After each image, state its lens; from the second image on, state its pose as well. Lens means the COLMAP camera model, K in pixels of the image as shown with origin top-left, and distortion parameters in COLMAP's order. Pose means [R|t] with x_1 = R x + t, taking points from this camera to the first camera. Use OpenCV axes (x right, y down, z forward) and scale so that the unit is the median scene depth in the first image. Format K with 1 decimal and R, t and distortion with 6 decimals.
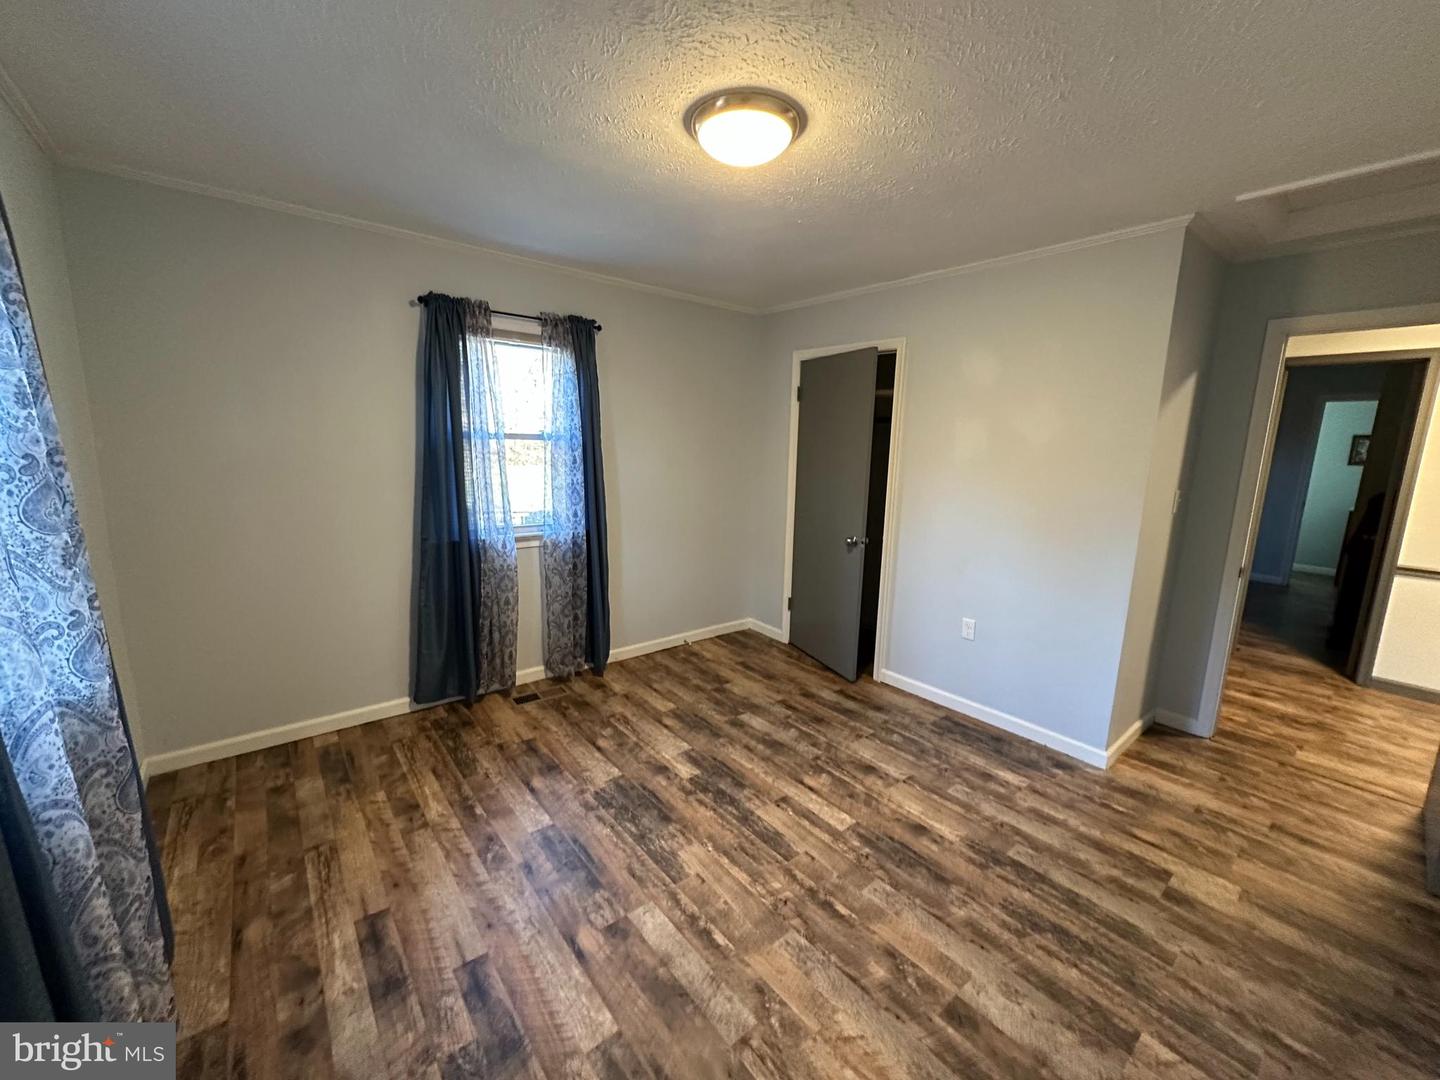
lens RADIAL K [[571.9, 0, 736.9], [0, 571.9, 538.5], [0, 0, 1]] dist [-0.003620, 0.000694]
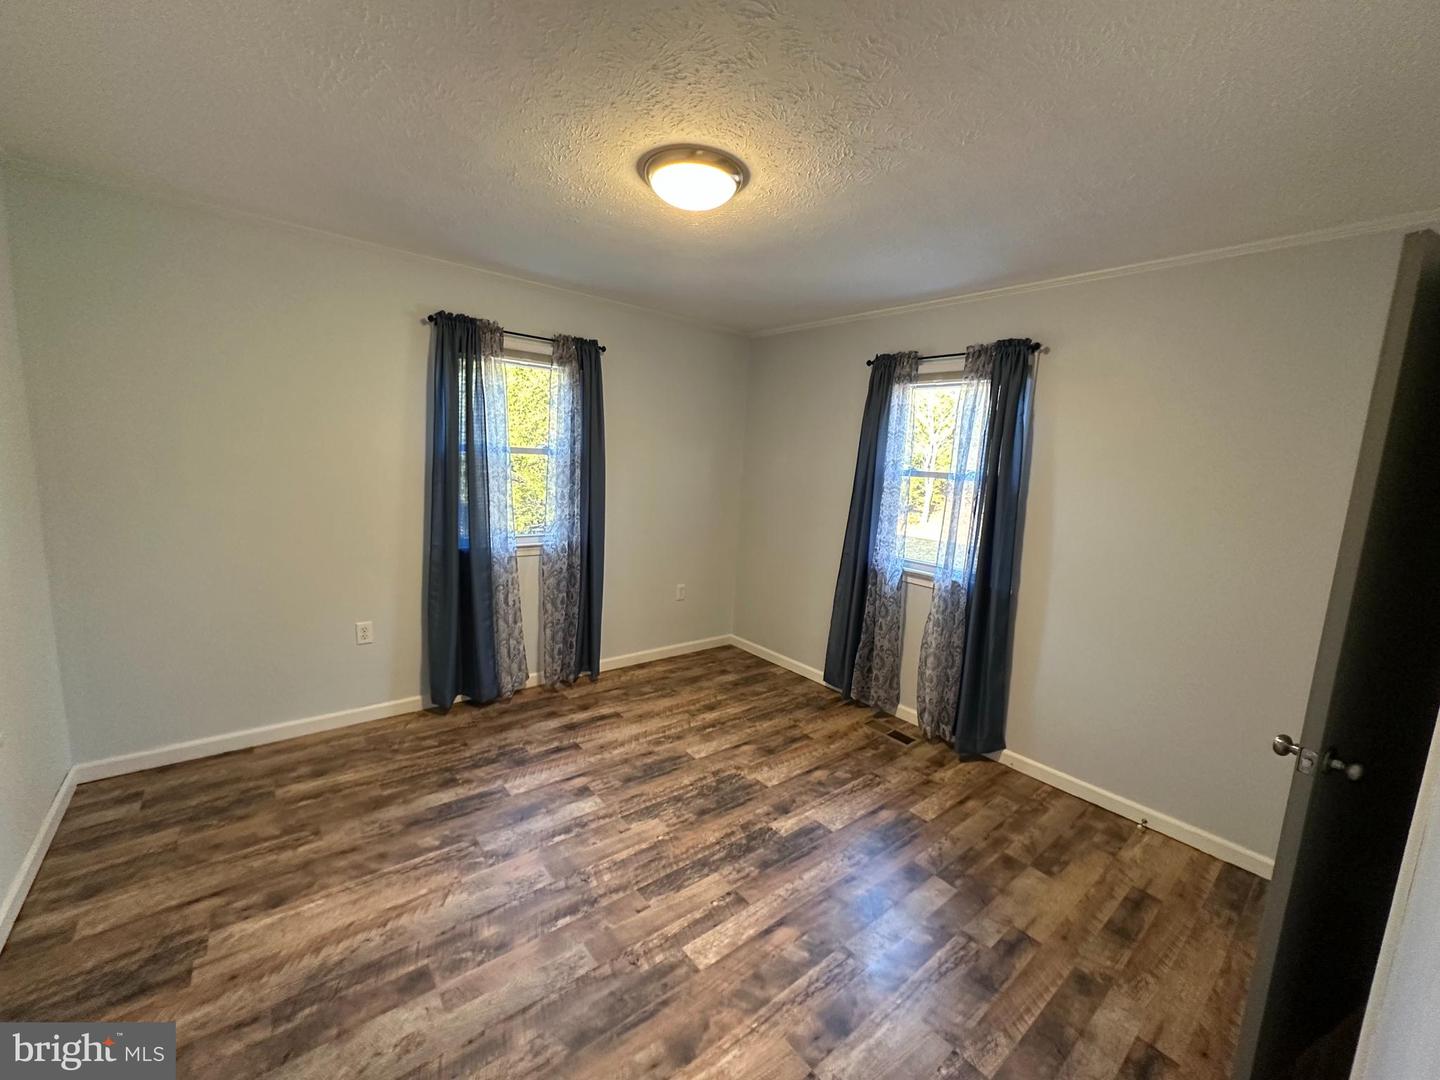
lens RADIAL K [[571.9, 0, 708.6], [0, 571.9, 545.2], [0, 0, 1]] dist [-0.003620, 0.000694]
pose [[-0.016065, 0.126060, -0.991893, 0.891904], [-0.226398, 0.965797, 0.126410, -0.138224], [0.973902, 0.226594, 0.013024, 0.889015]]
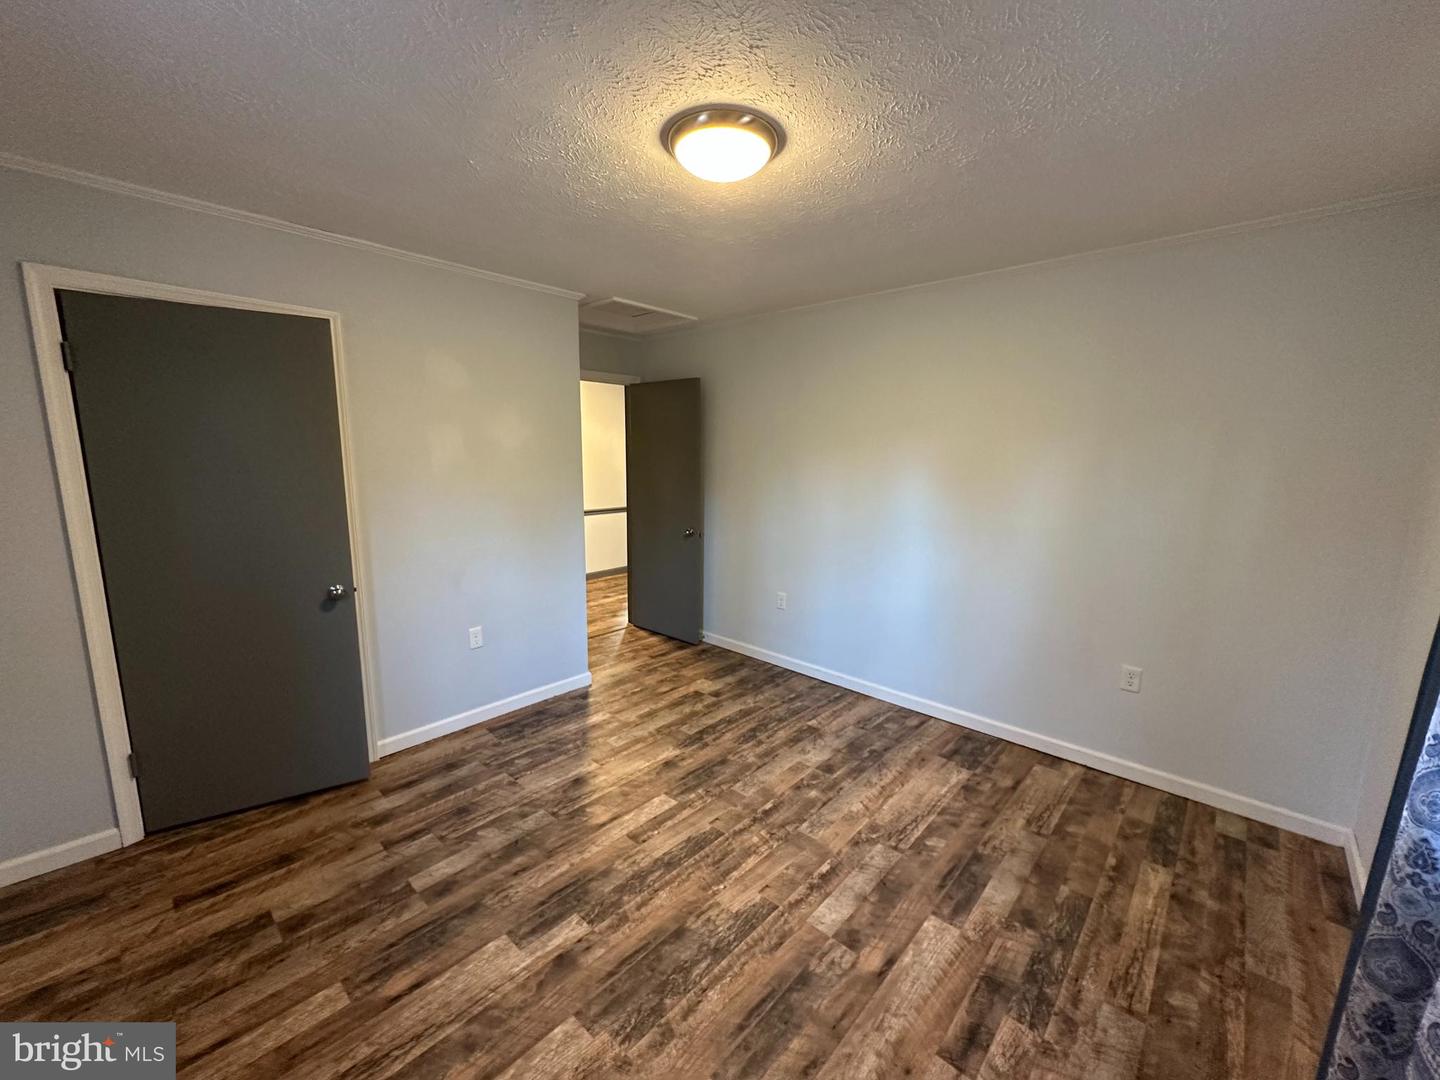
lens RADIAL K [[571.9, 0, 700.3], [0, 571.9, 541.7], [0, 0, 1]] dist [-0.003620, 0.000694]
pose [[-0.107299, -0.182639, 0.977307, -0.815041], [0.156810, 0.967570, 0.198036, -0.195918], [-0.981783, 0.174501, -0.075180, 0.941741]]
